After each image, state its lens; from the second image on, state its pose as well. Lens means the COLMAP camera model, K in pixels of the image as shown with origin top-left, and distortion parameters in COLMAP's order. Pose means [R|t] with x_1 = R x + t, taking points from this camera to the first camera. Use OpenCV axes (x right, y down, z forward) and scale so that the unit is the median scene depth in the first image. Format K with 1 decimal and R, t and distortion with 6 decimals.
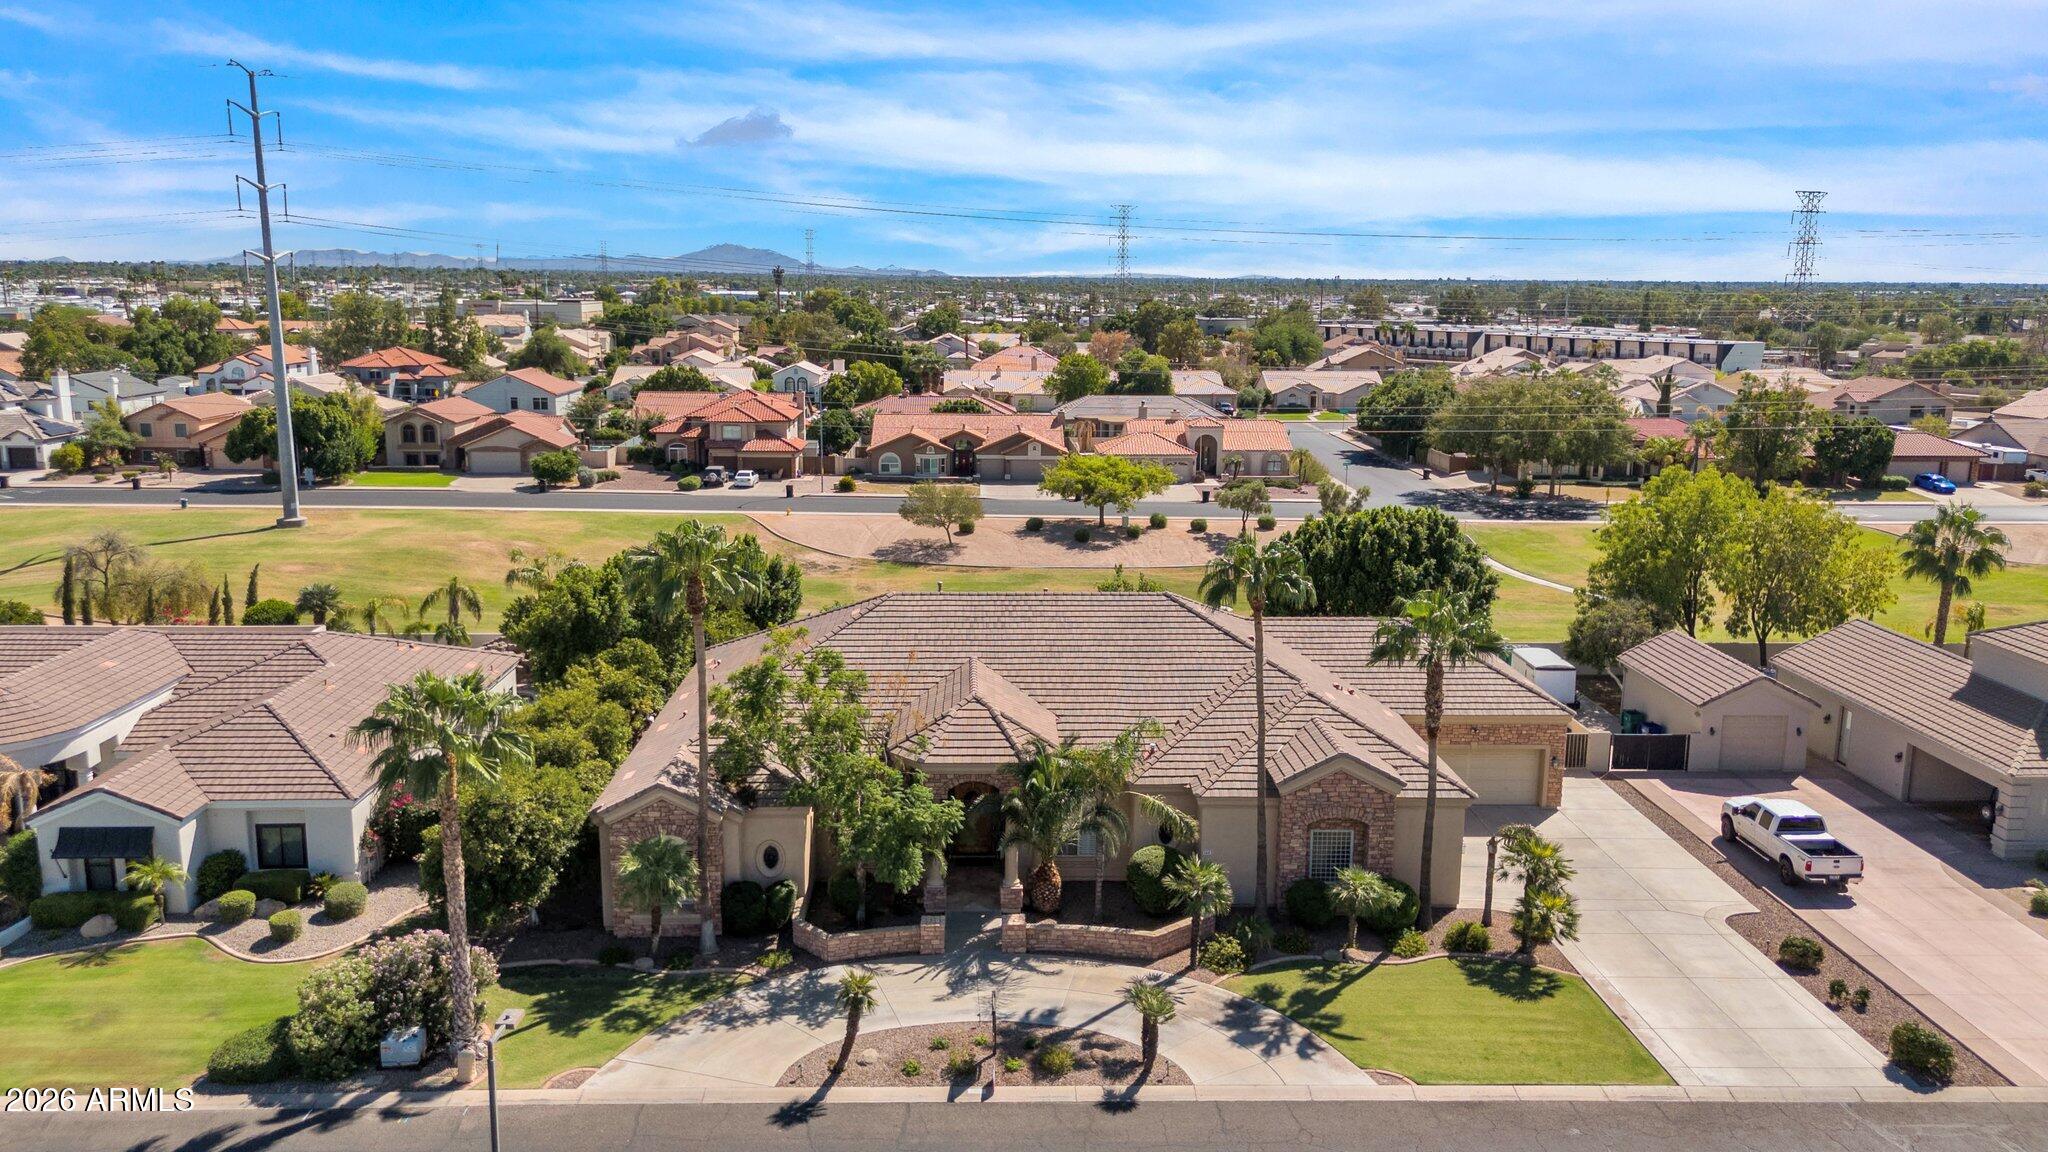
lens RADIAL K [[1543.6, 0, 1024.0], [0, 1543.6, 576.0], [0, 0, 1]] dist [0.071618, -0.079337]
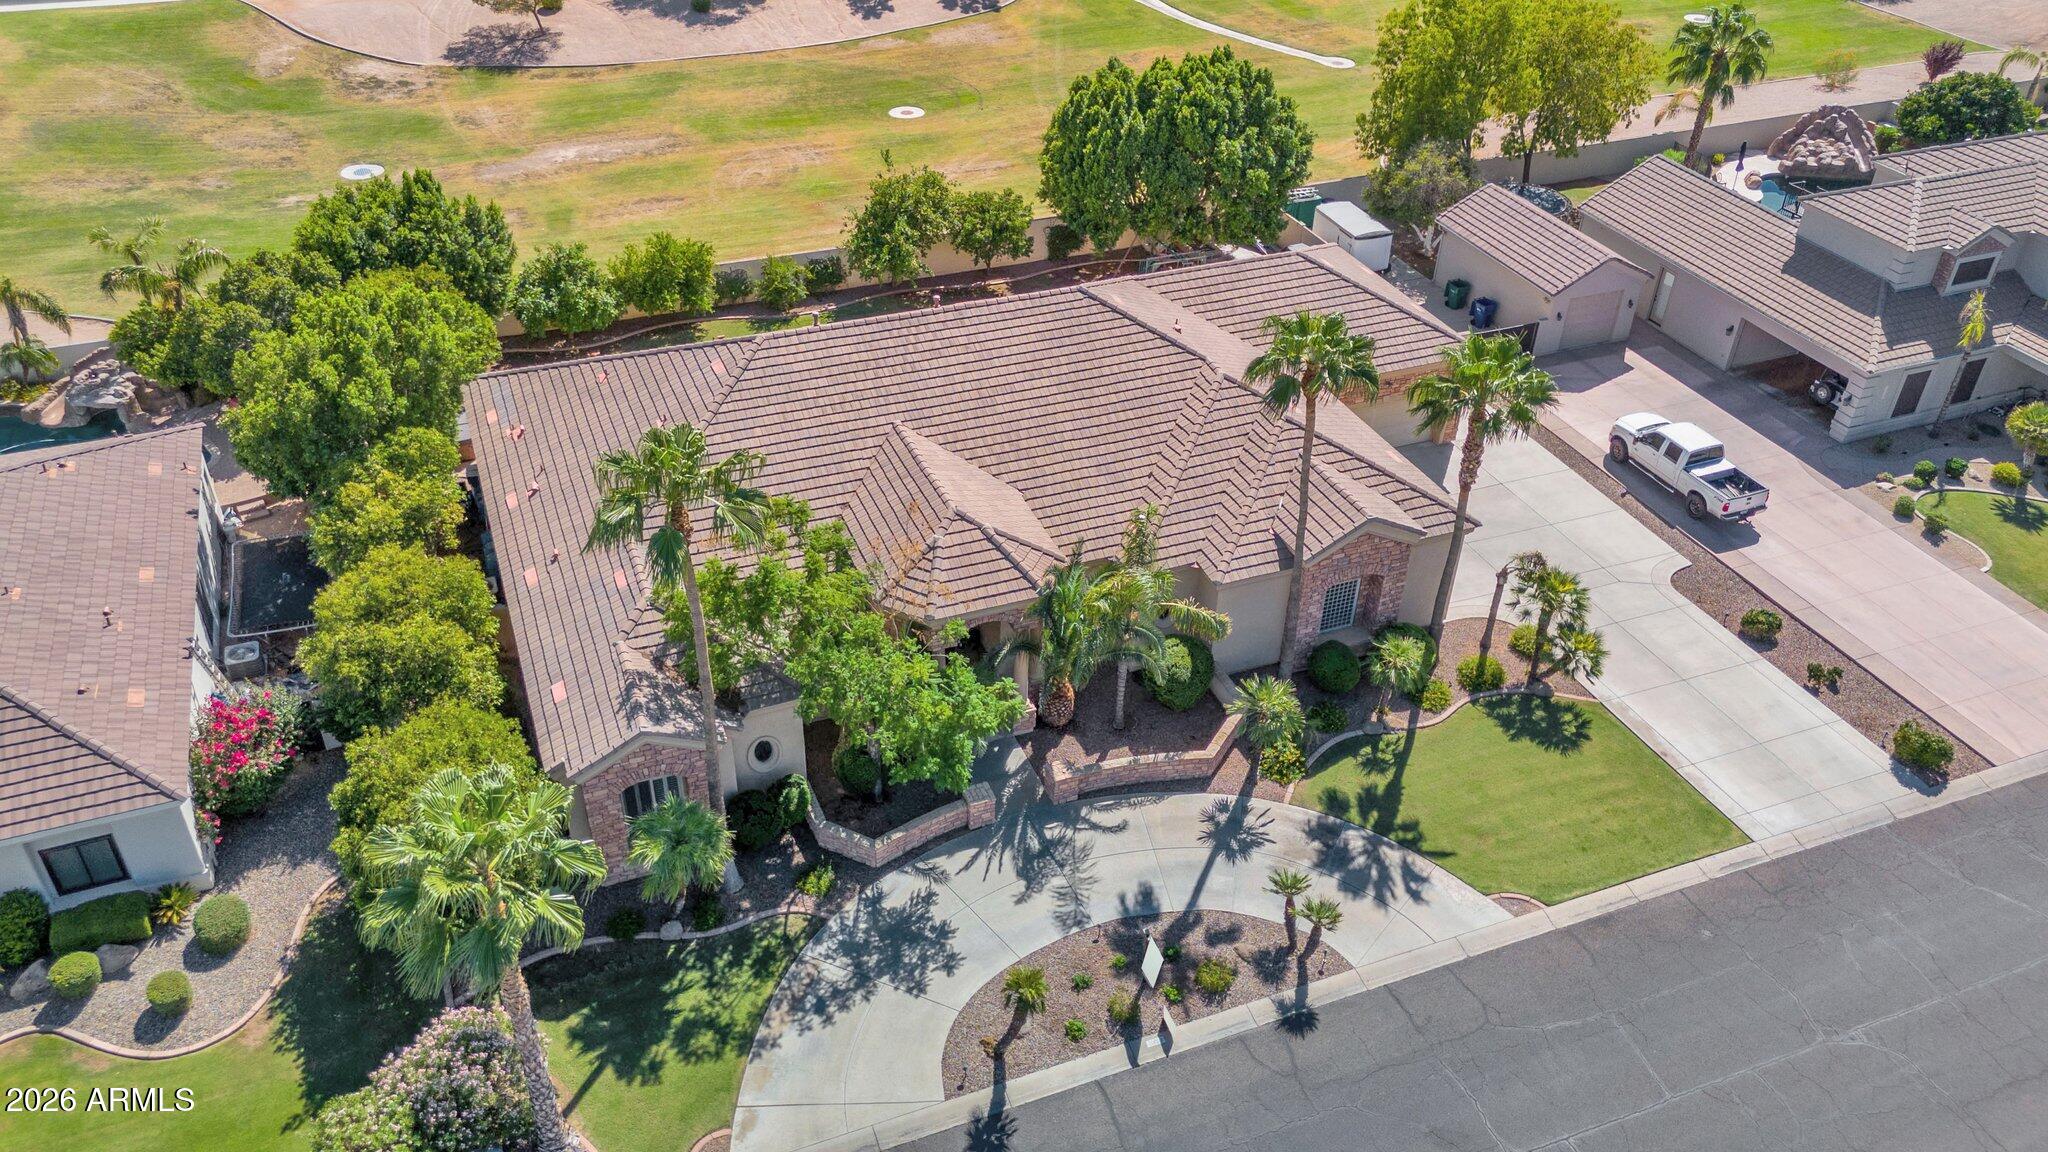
lens RADIAL K [[1543.6, 0, 1024.0], [0, 1543.6, 576.0], [0, 0, 1]] dist [0.071618, -0.079337]
pose [[0.938963, -0.190229, 0.286637, -0.268243], [0.052534, 0.902721, 0.427007, -0.269031], [-0.339982, -0.385886, 0.857615, 0.291649]]
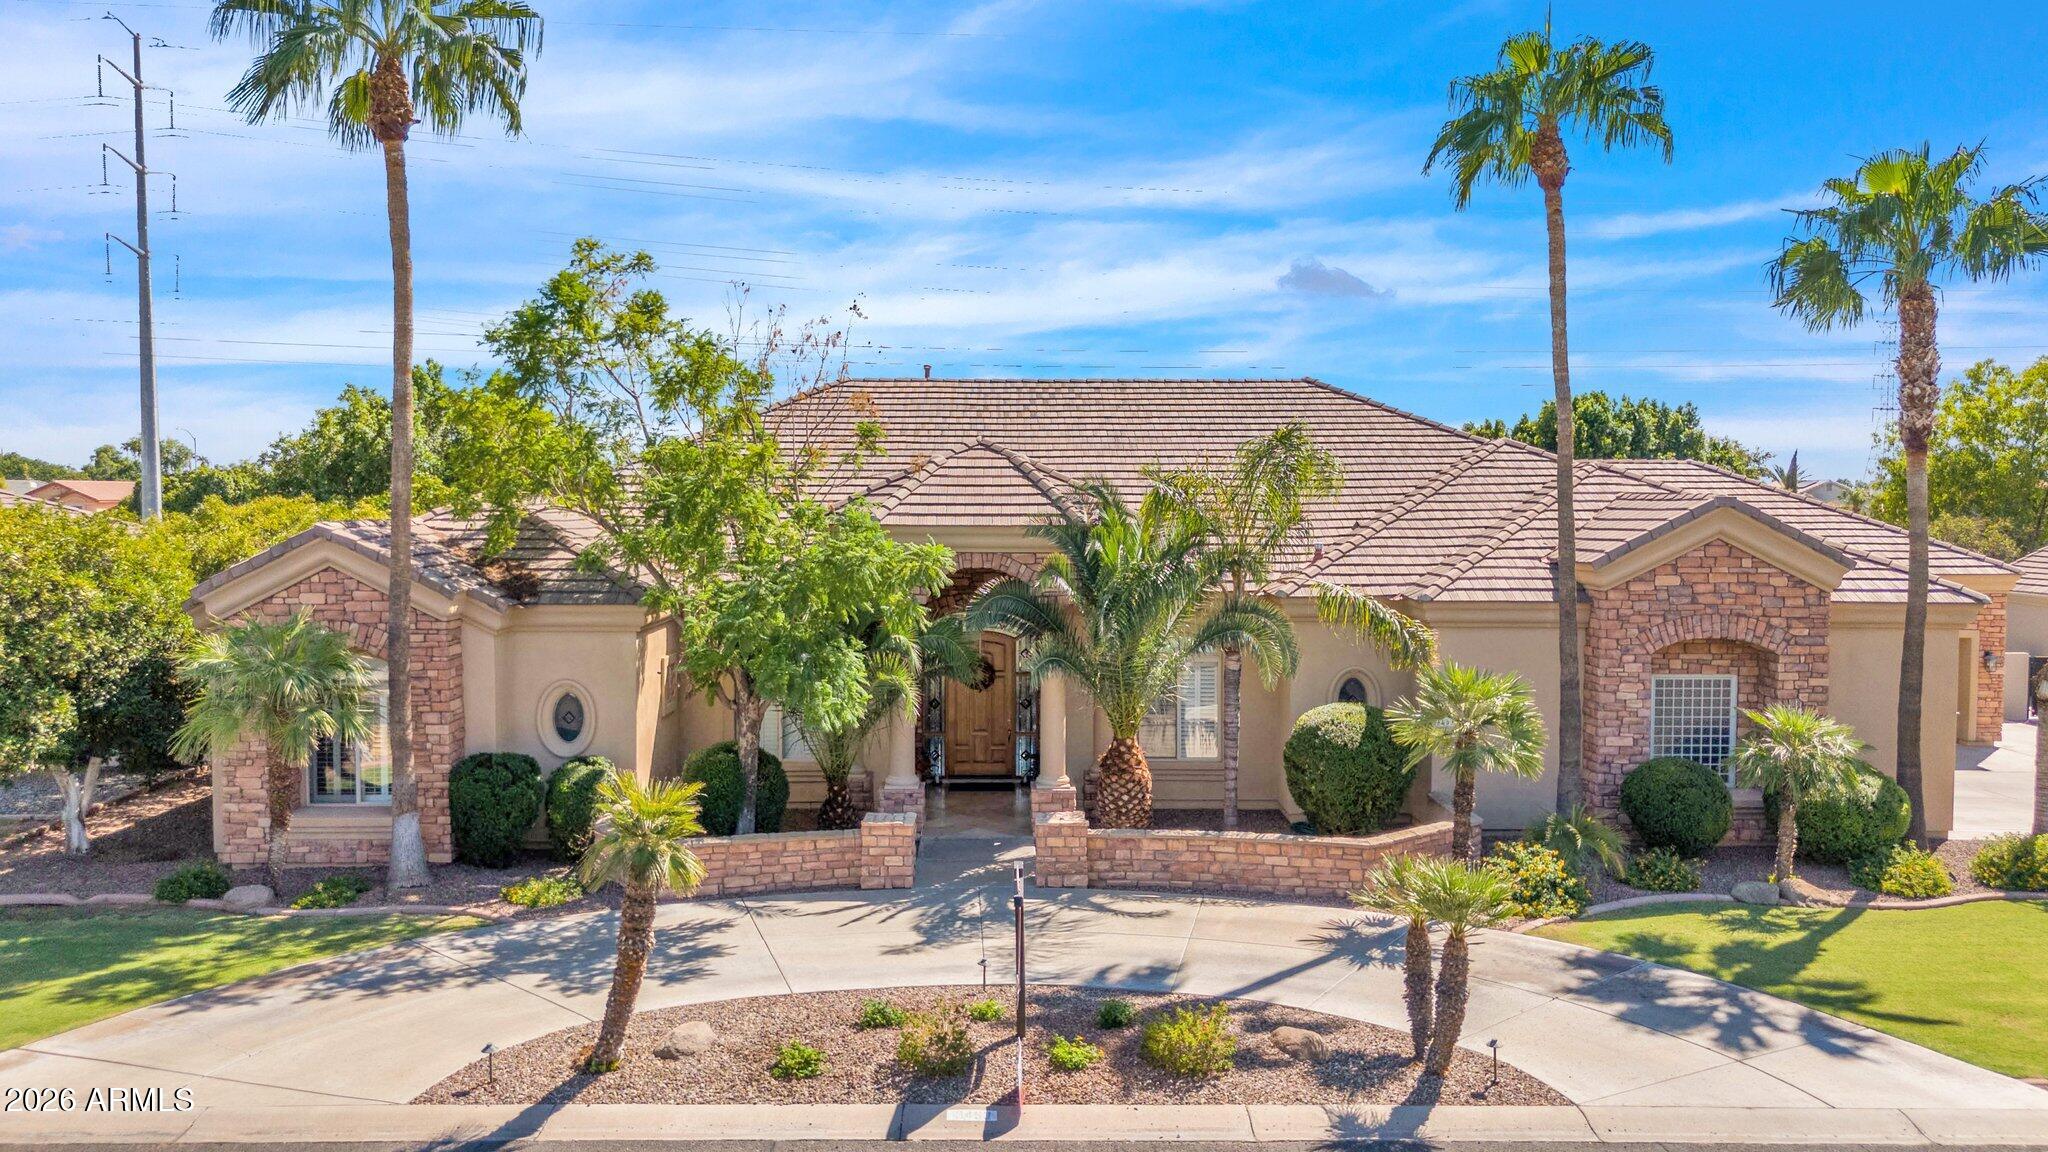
lens RADIAL K [[1543.6, 0, 1024.0], [0, 1543.6, 576.0], [0, 0, 1]] dist [0.071618, -0.079337]
pose [[0.999846, -0.006212, -0.016417, -0.010096], [0.003807, 0.989763, -0.142669, 0.221581], [0.017135, 0.142585, 0.989634, 0.536942]]
